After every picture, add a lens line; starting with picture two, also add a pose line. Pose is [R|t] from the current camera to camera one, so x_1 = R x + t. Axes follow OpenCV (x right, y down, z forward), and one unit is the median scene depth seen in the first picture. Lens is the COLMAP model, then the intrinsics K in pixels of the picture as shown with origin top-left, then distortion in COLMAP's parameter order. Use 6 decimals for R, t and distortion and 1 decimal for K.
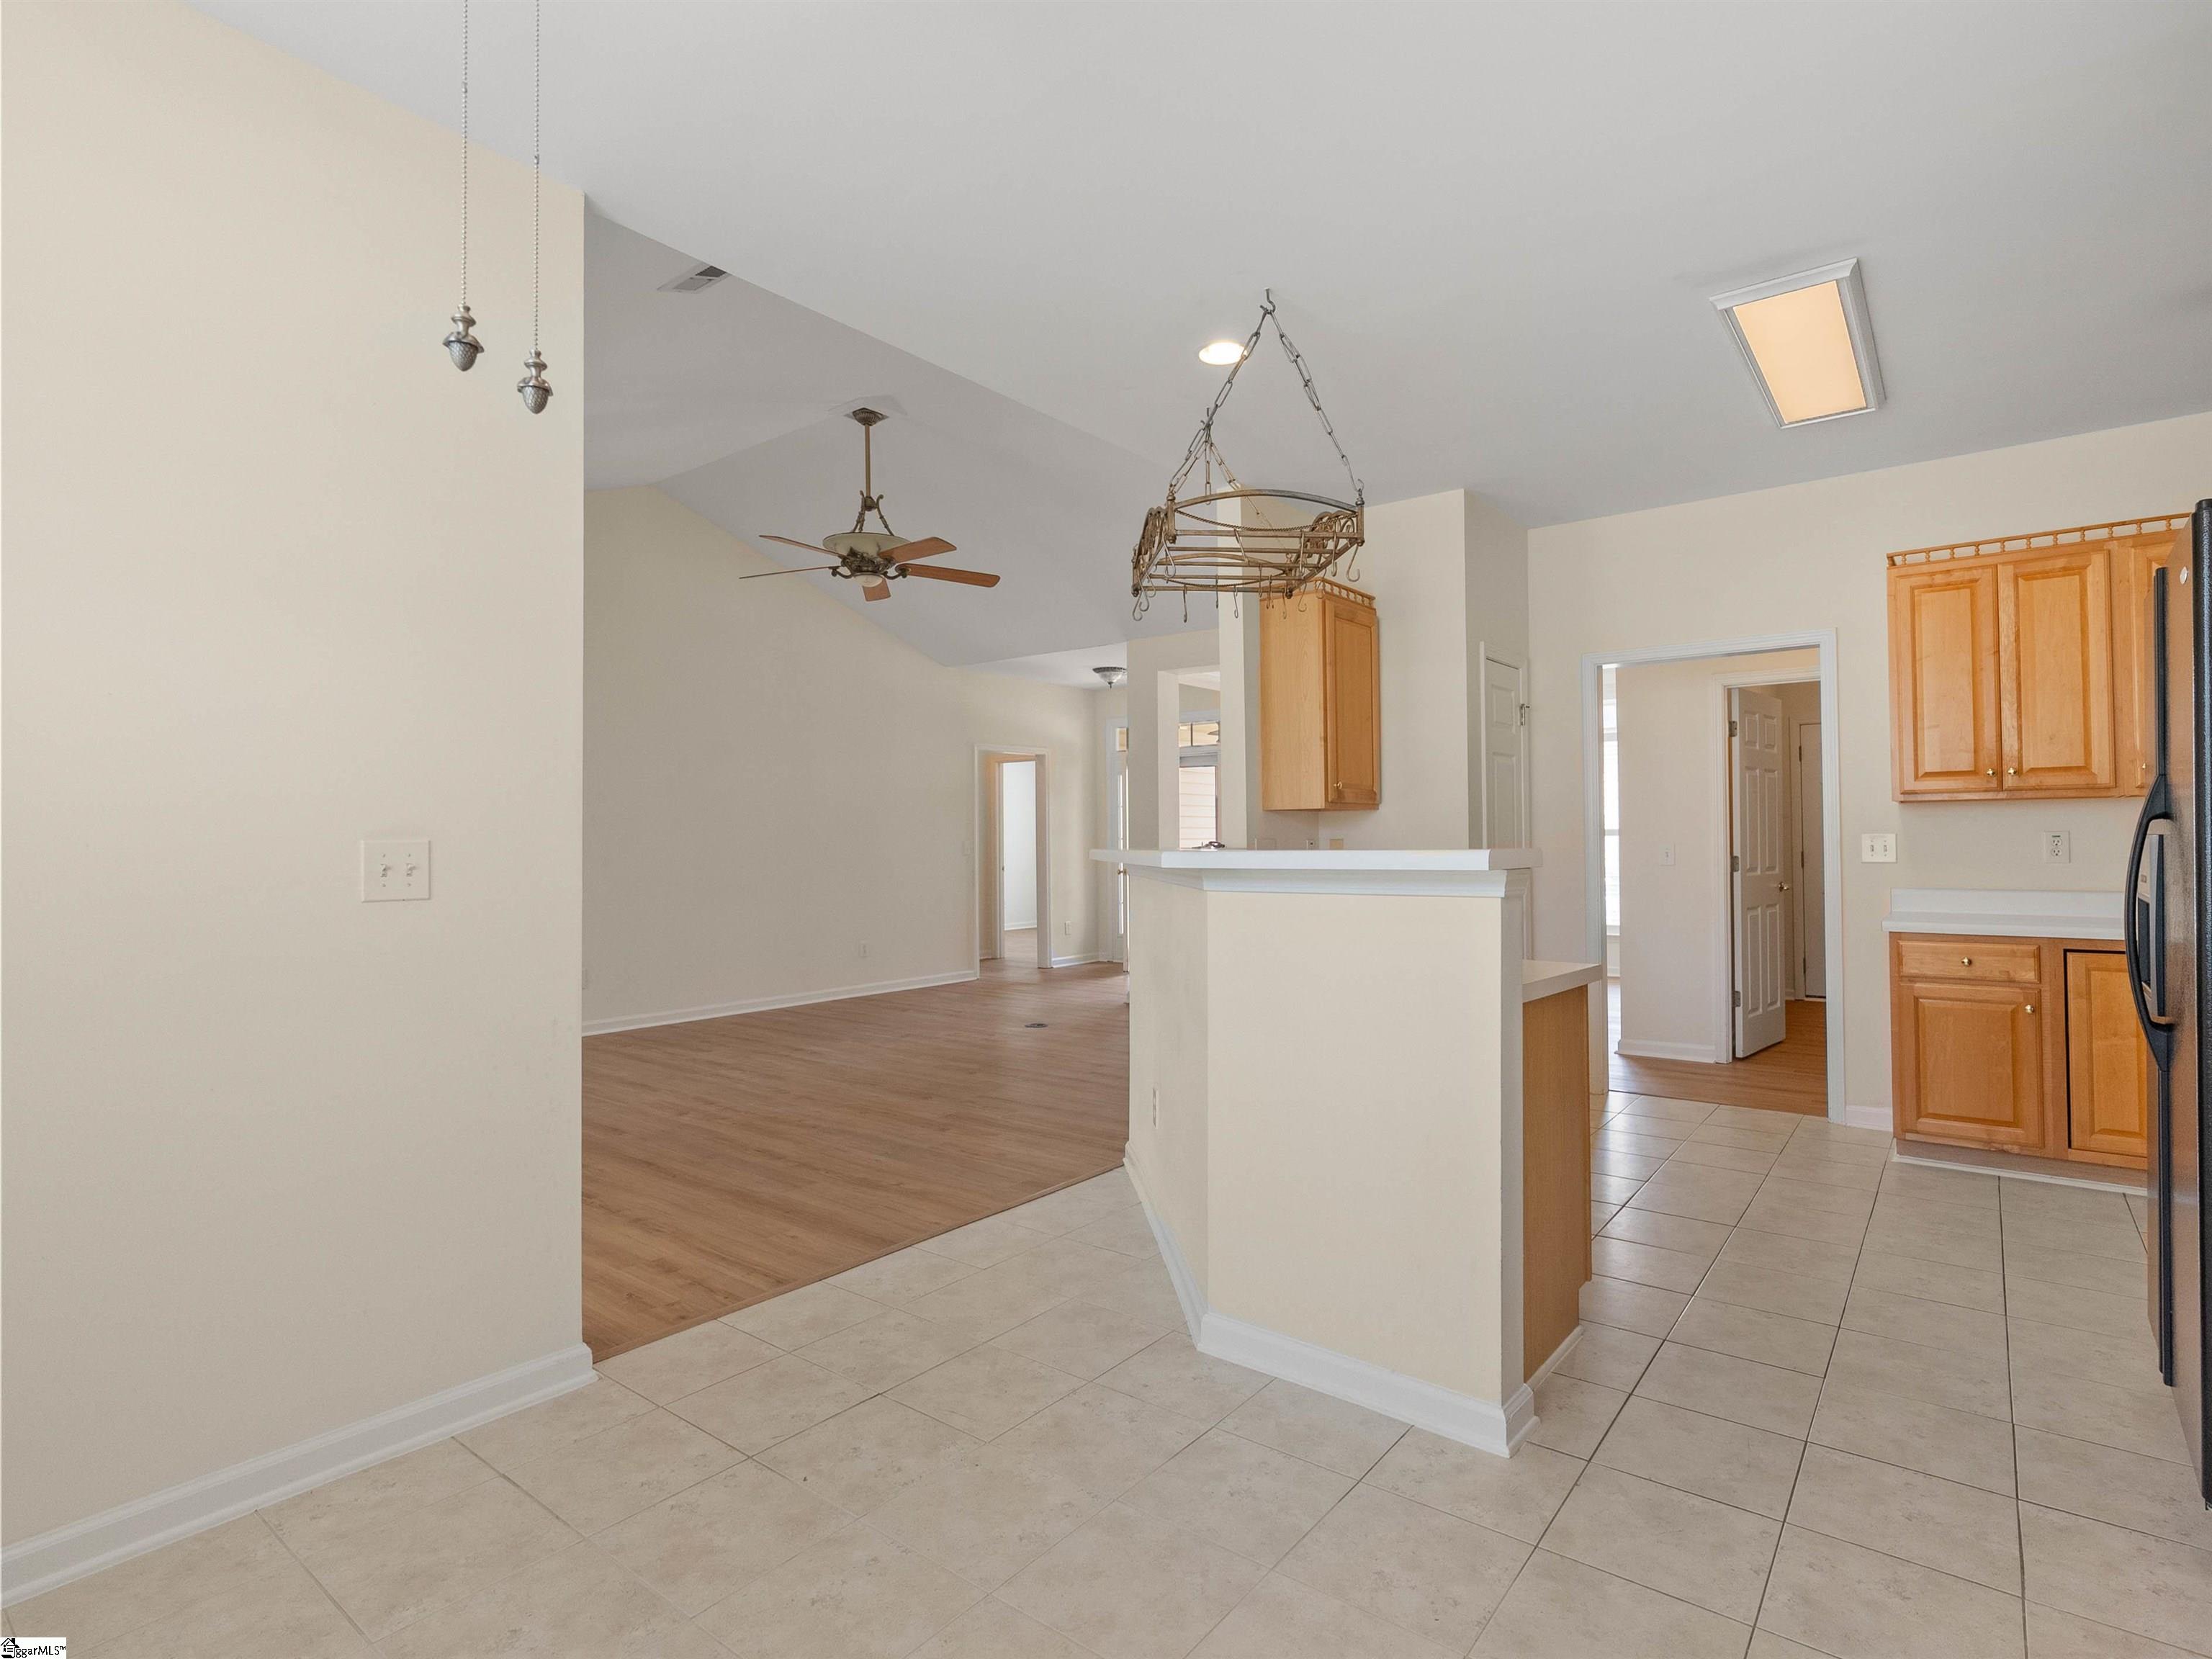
lens RADIAL K [[1127.1, 0, 1096.2], [0, 1127.1, 831.5], [0, 0, 1]] dist [-0.016928, 0.007319]
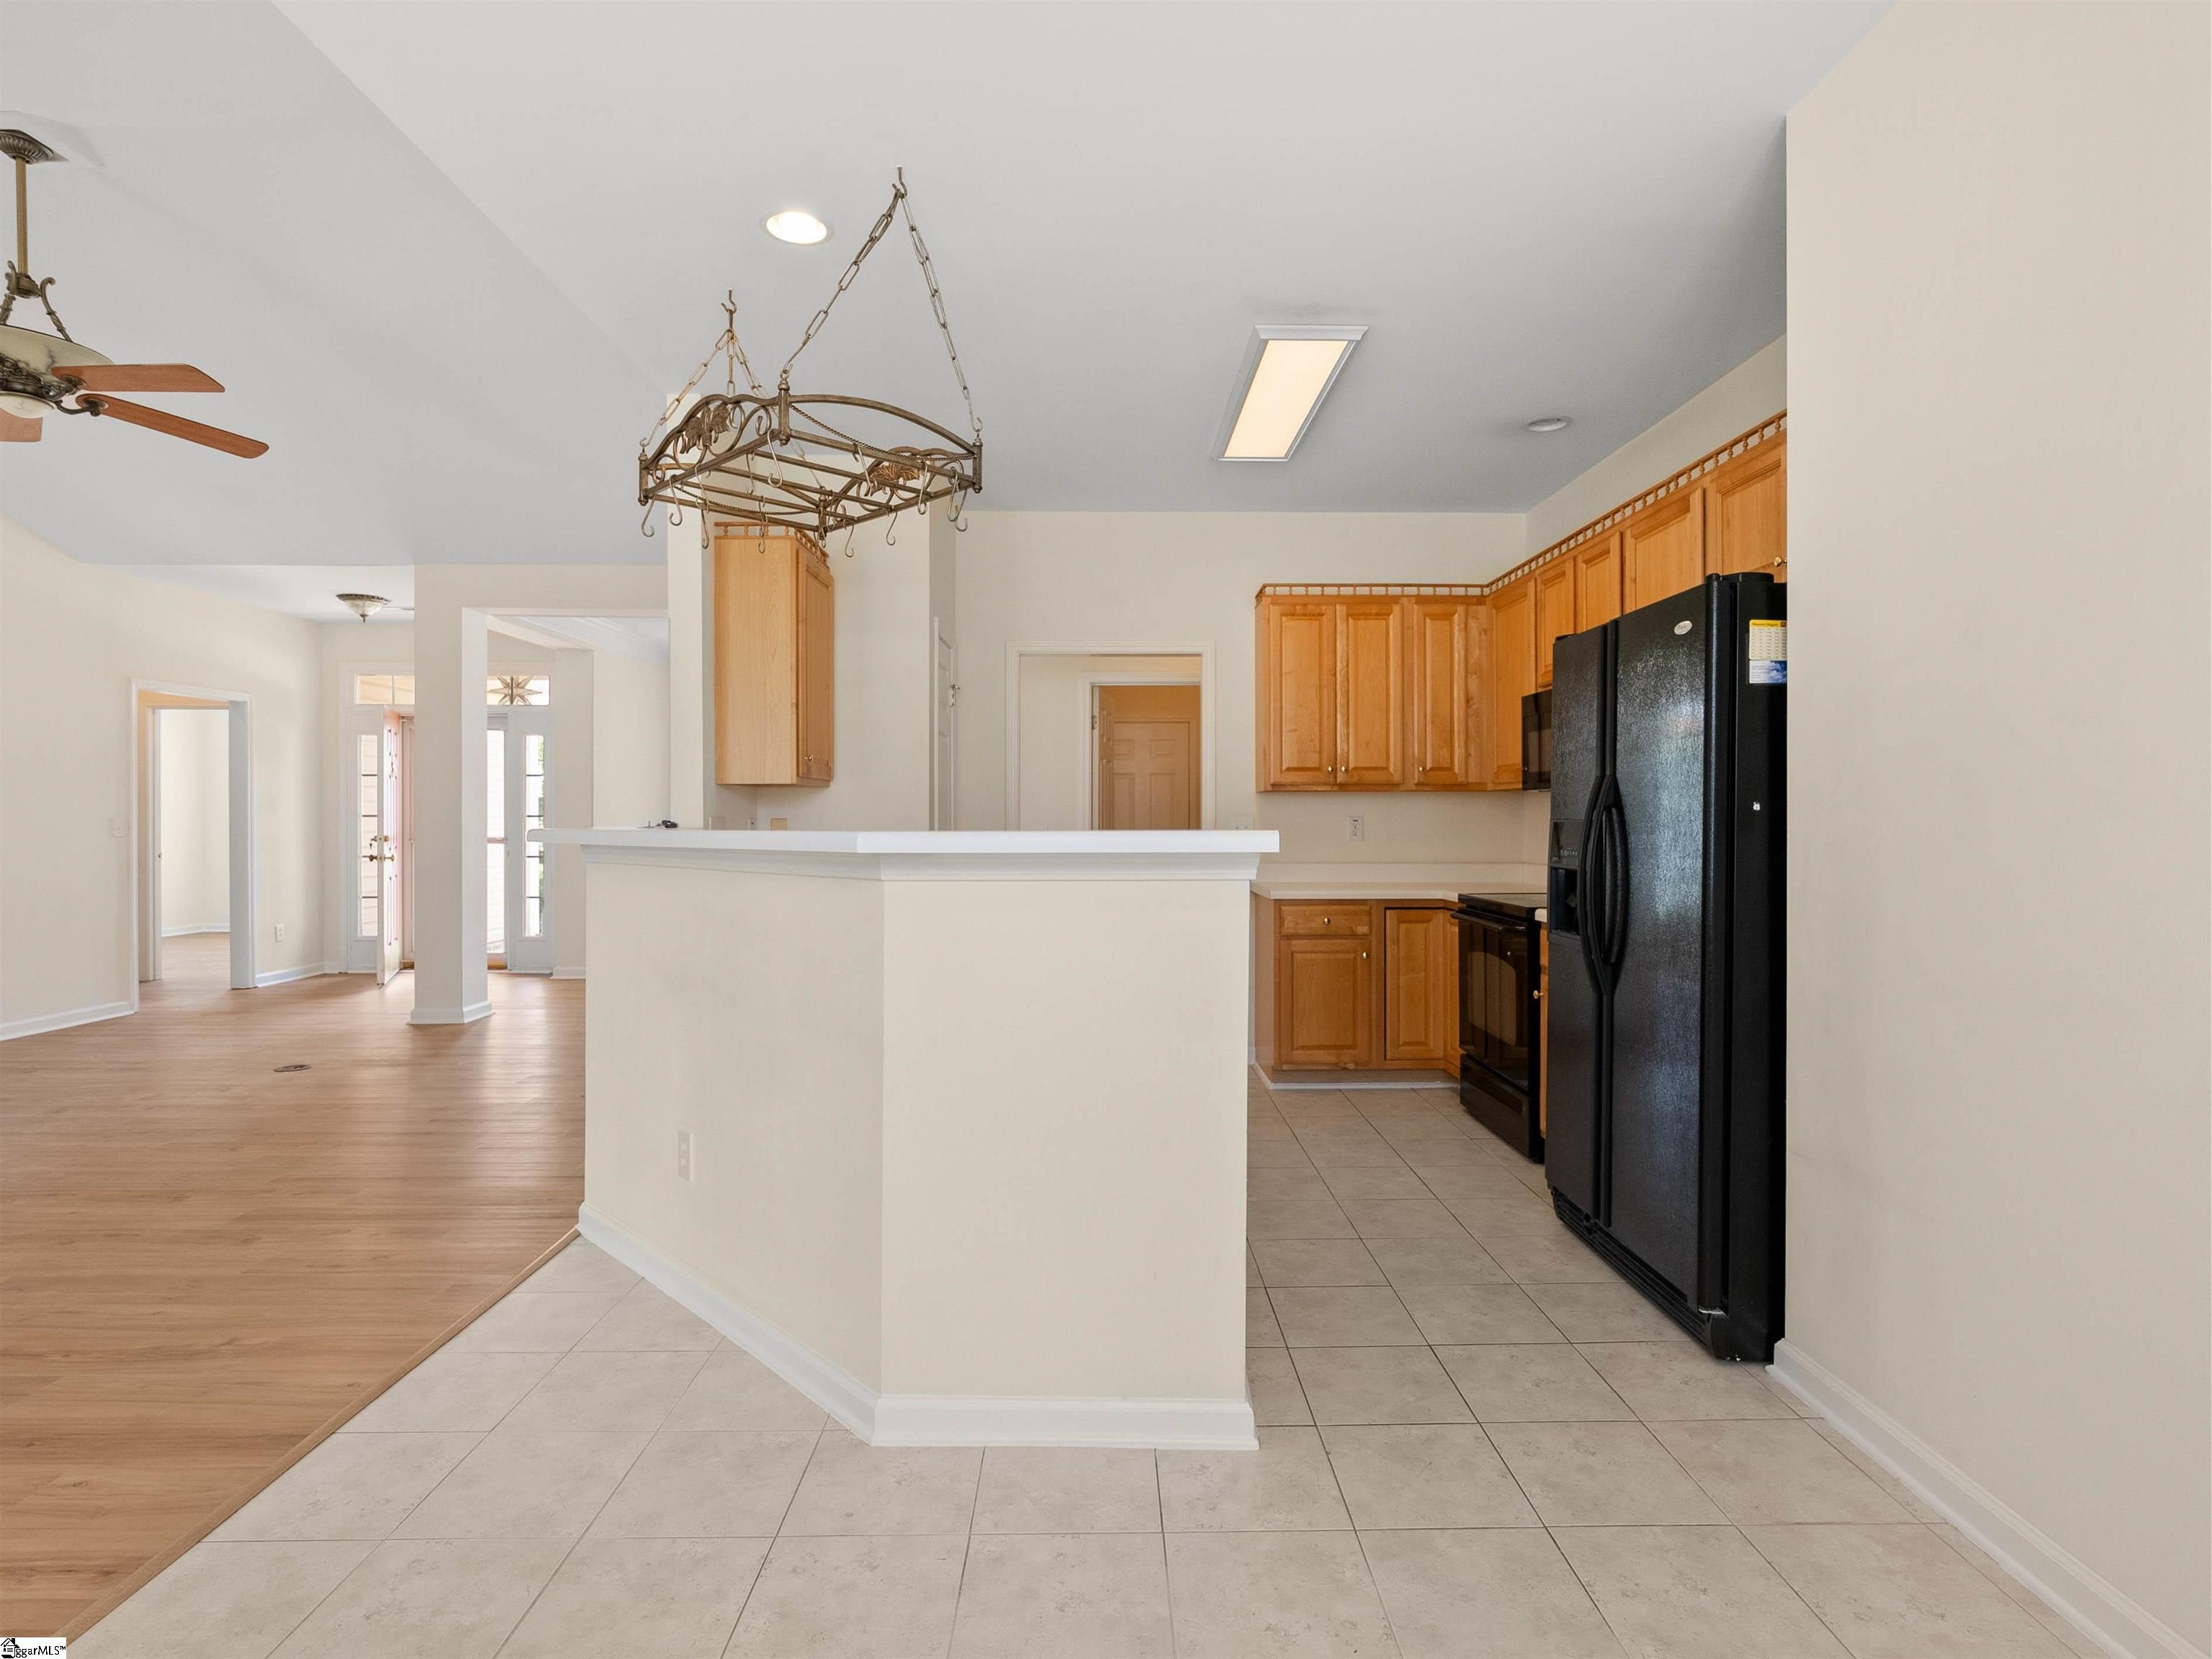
lens RADIAL K [[1127.1, 0, 1106.8], [0, 1127.1, 826.5], [0, 0, 1]] dist [-0.016928, 0.007319]
pose [[0.772038, 0.003074, 0.635569, -0.204849], [-0.011331, 0.999896, 0.008928, 0.003161], [-0.635476, -0.014094, 0.771992, 0.188502]]
